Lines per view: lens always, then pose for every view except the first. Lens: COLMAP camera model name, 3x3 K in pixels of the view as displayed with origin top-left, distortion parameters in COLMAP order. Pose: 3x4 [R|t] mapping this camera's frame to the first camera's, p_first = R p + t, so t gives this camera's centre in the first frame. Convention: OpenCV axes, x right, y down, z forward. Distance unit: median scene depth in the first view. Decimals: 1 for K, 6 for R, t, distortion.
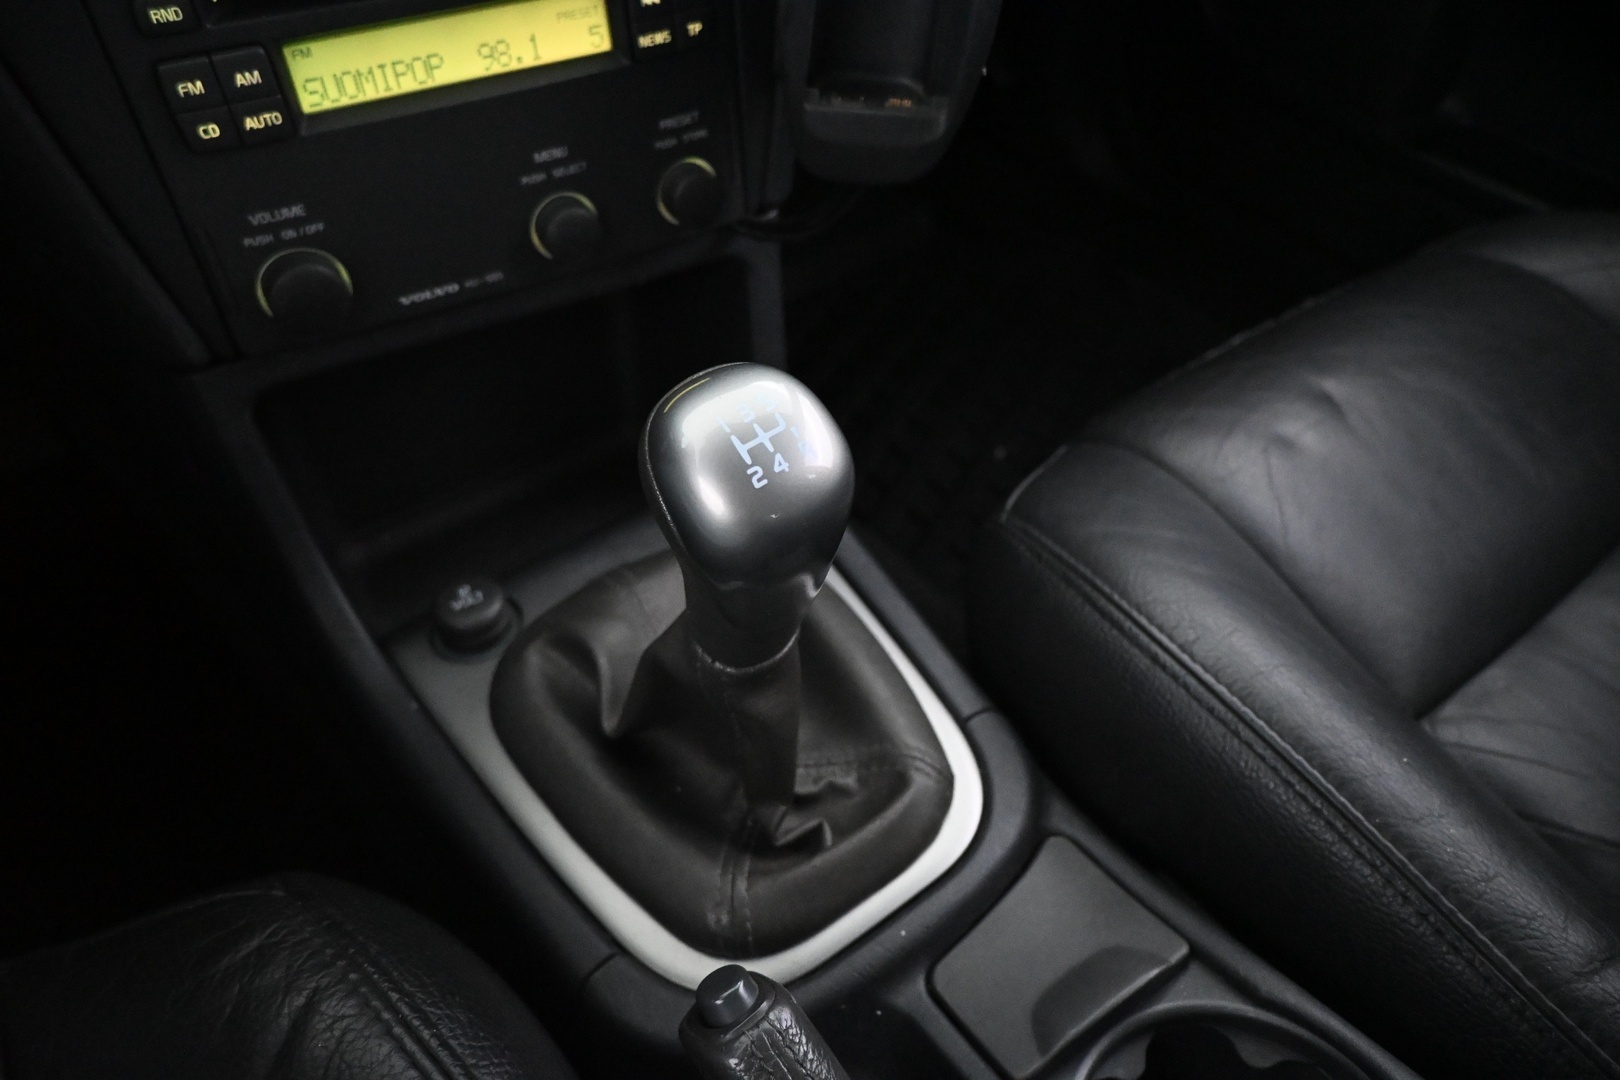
lens RADIAL K [[1082.2, 0, 806.5], [0, 1082.2, 538.7], [0, 0, 1]] dist [-0.004589, -0.004323]
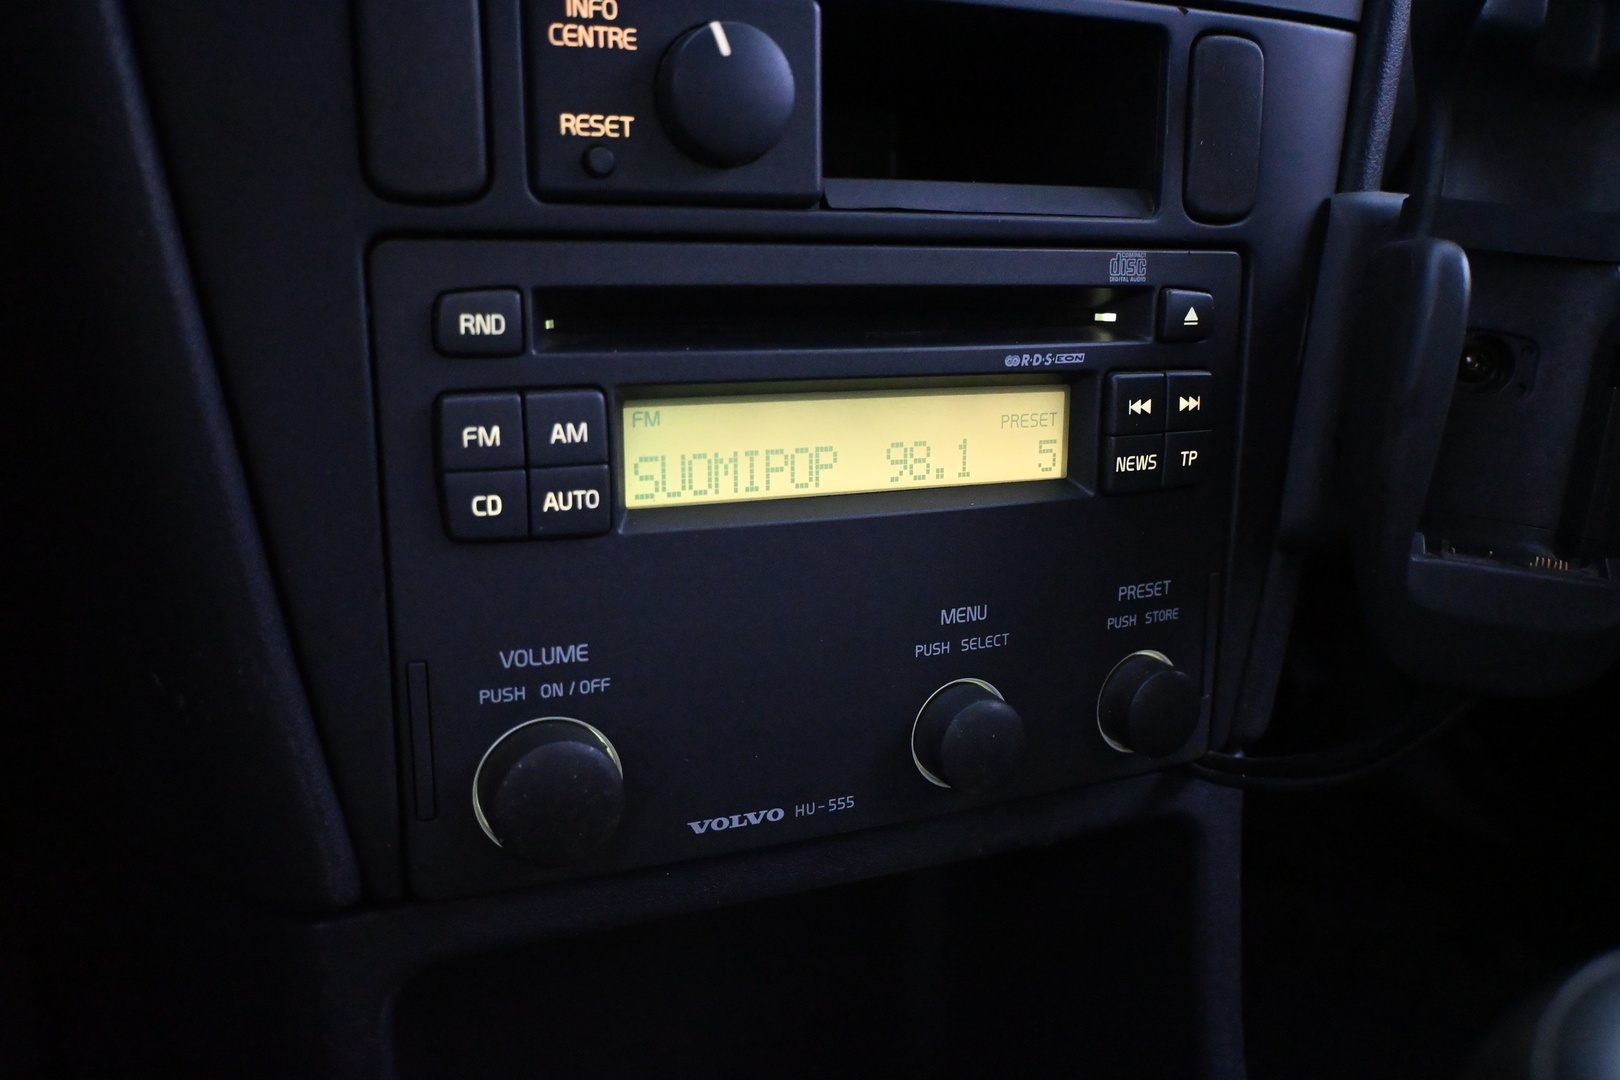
lens RADIAL K [[1269.1, 0, 807.0], [0, 1269.1, 563.2], [0, 0, 1]] dist [-0.015873, 0.001375]
pose [[0.994993, 0.048728, -0.087257, -0.272822], [-0.086131, 0.860932, -0.501376, -0.005909], [0.050692, 0.506381, 0.860818, 0.360645]]
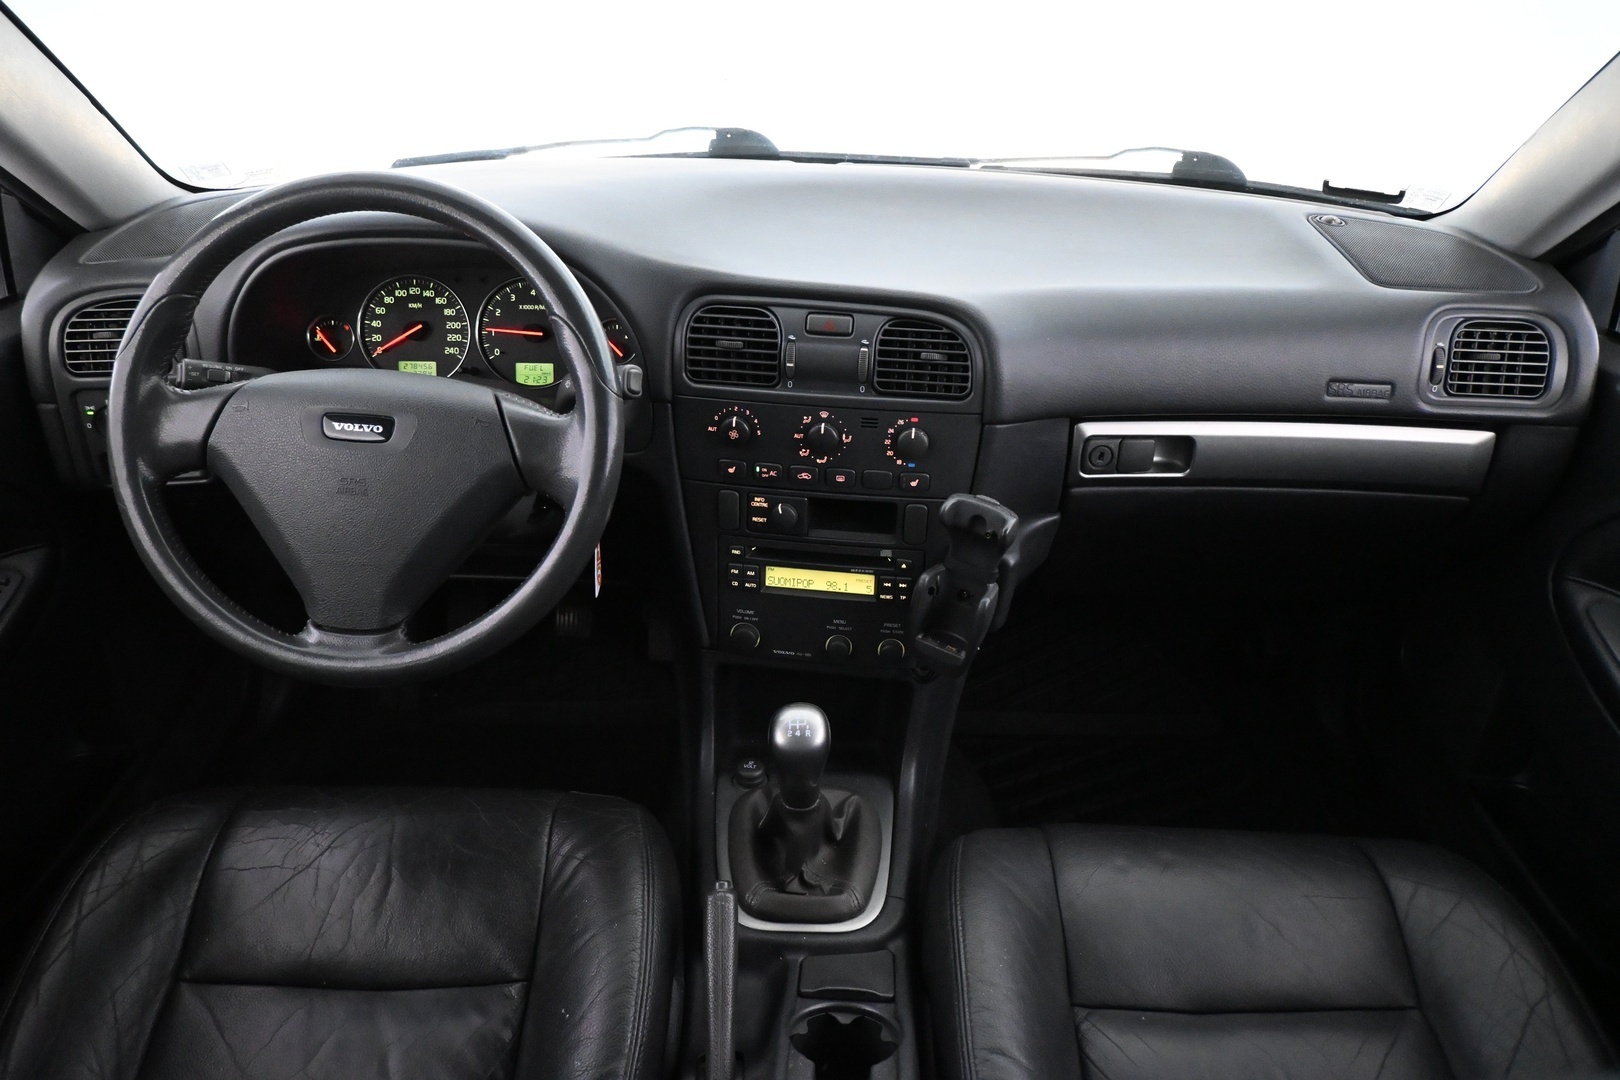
lens RADIAL K [[1177.2, 0, 804.3], [0, 1177.2, 557.6], [0, 0, 1]] dist [-0.026459, 0.010928]
pose [[0.792358, 0.296718, -0.533037, 1.262137], [-0.447345, 0.876678, -0.176970, 0.068681], [0.414791, 0.378674, 0.827378, -1.596200]]
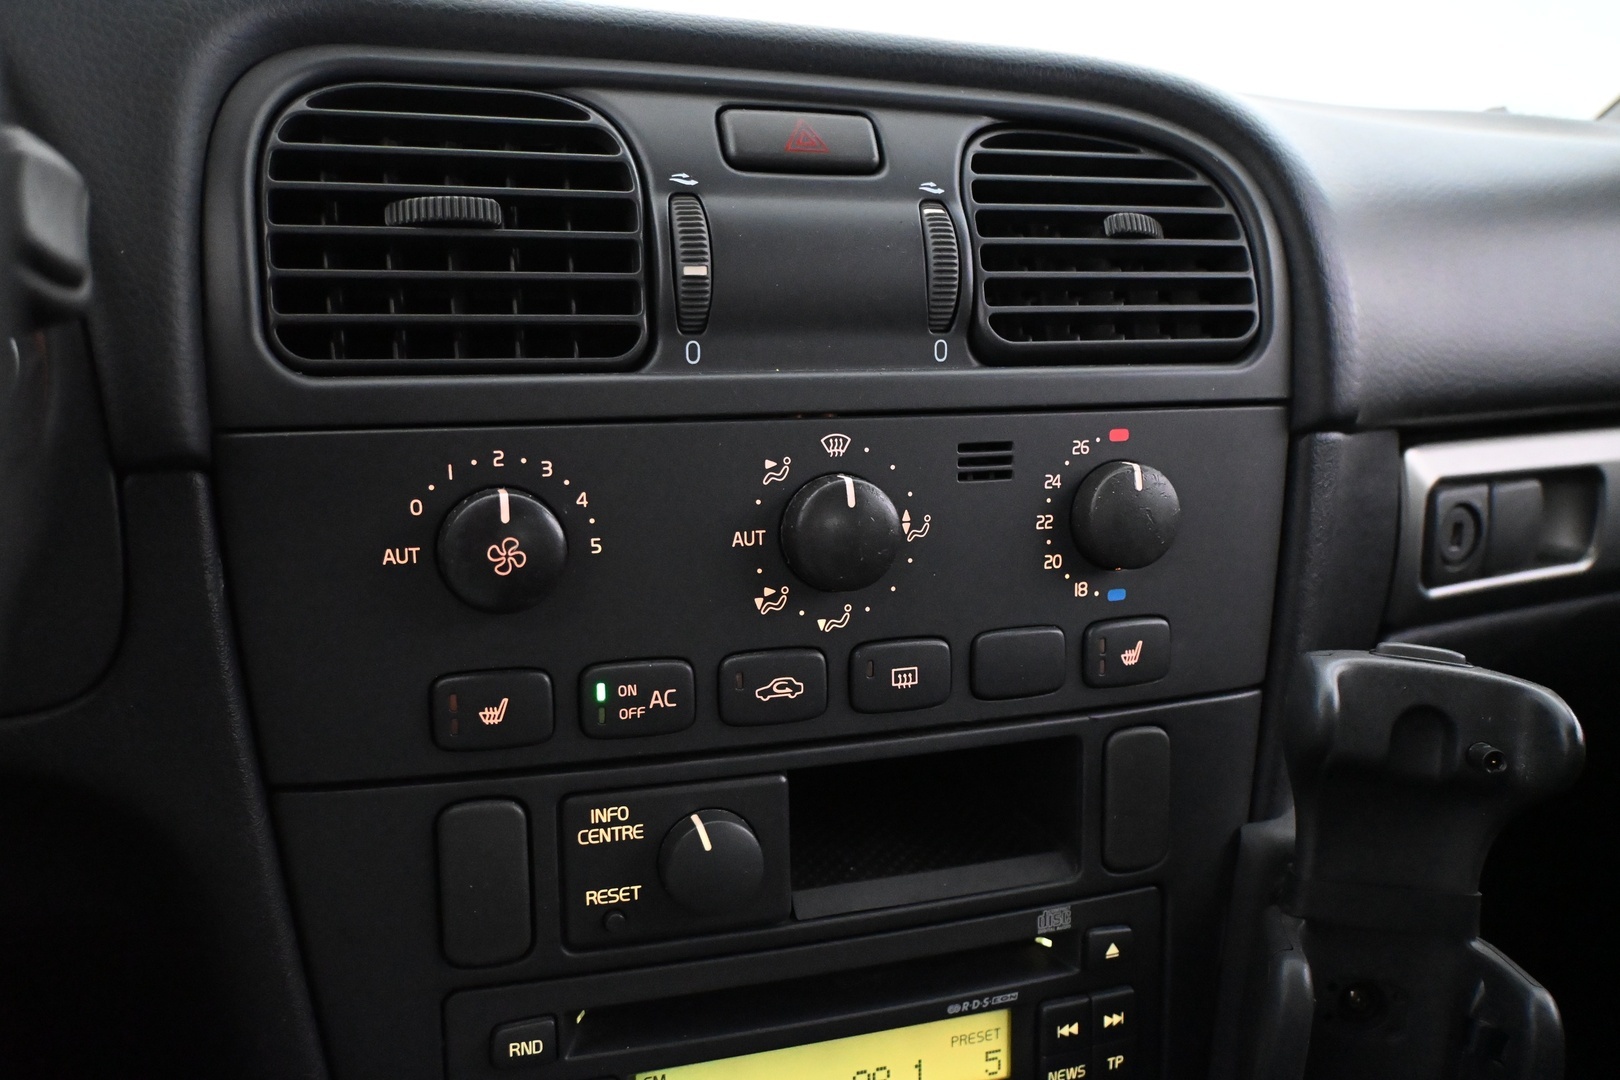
lens RADIAL K [[1309.2, 0, 808.3], [0, 1309.2, 536.3], [0, 0, 1]] dist [-0.002429, -0.009536]
pose [[0.980805, 0.039229, -0.191002, -0.160436], [-0.142405, 0.813244, -0.564229, -0.217444], [0.133197, 0.580599, 0.803221, -0.025760]]
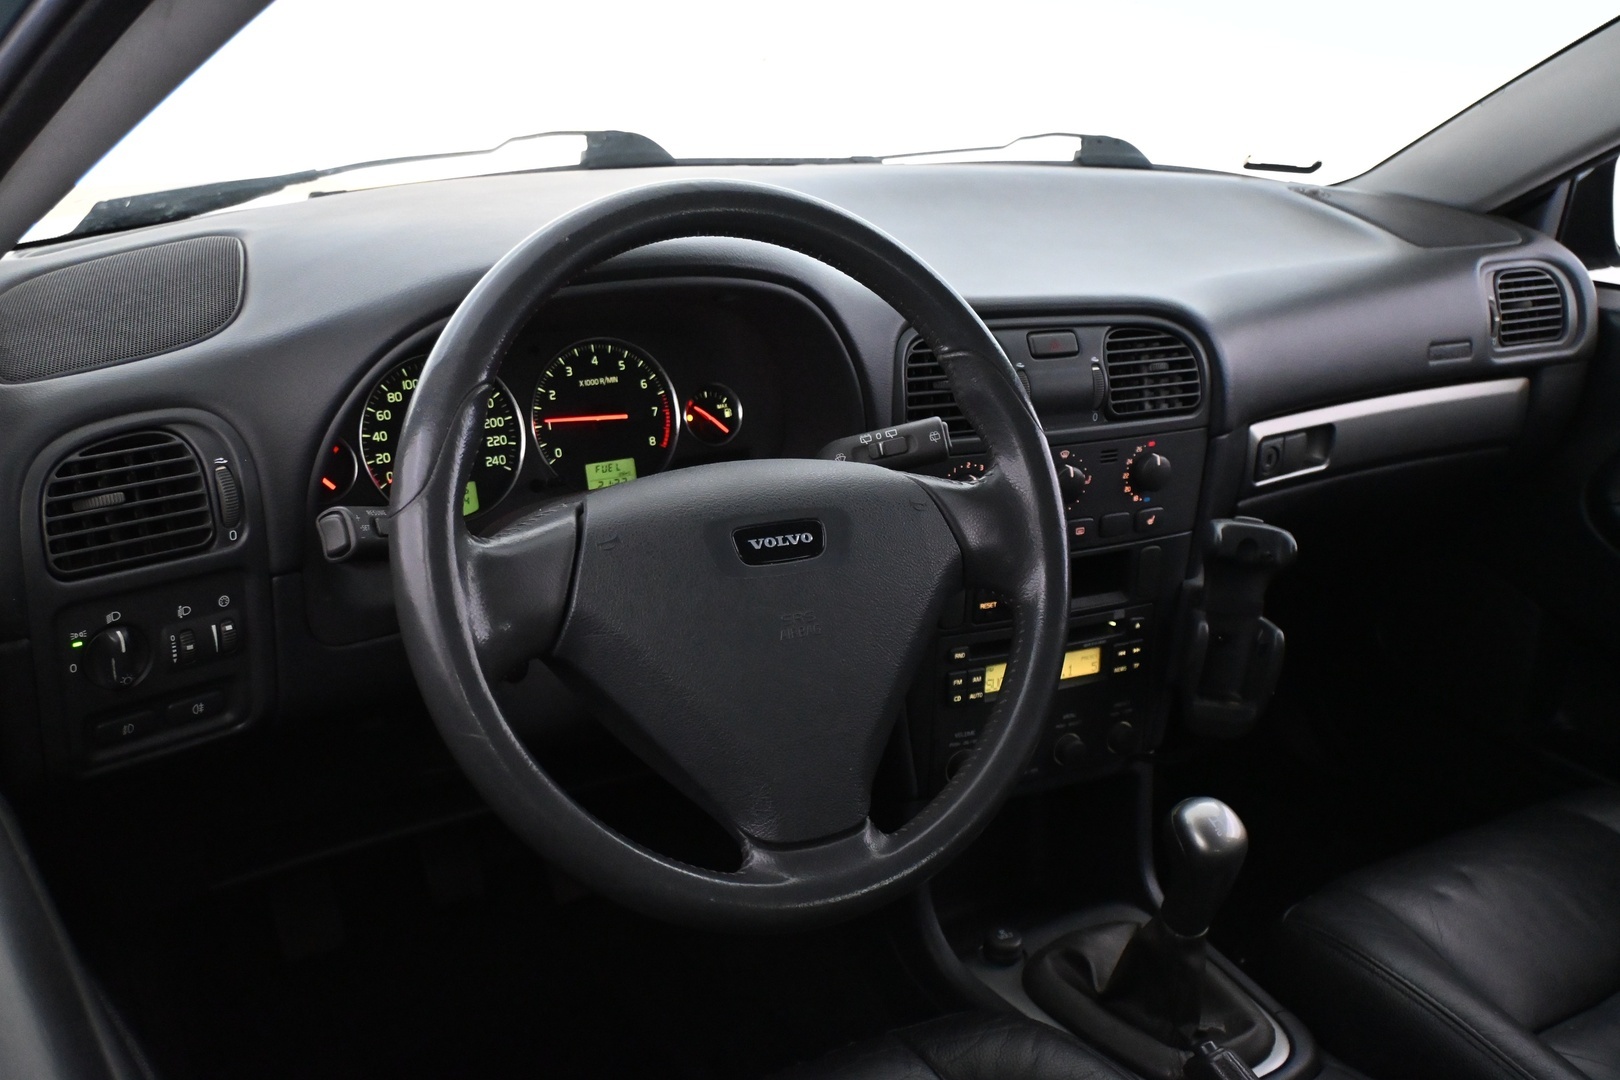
lens RADIAL K [[1653.8, 0, 820.5], [0, 1653.8, 536.1], [0, 0, 1]] dist [0.000031, 0.000000]
pose [[0.998189, 0.057907, -0.016296, -0.720067], [-0.059171, 0.896278, -0.439528, 0.822596], [-0.010846, 0.439696, 0.898081, -2.167356]]
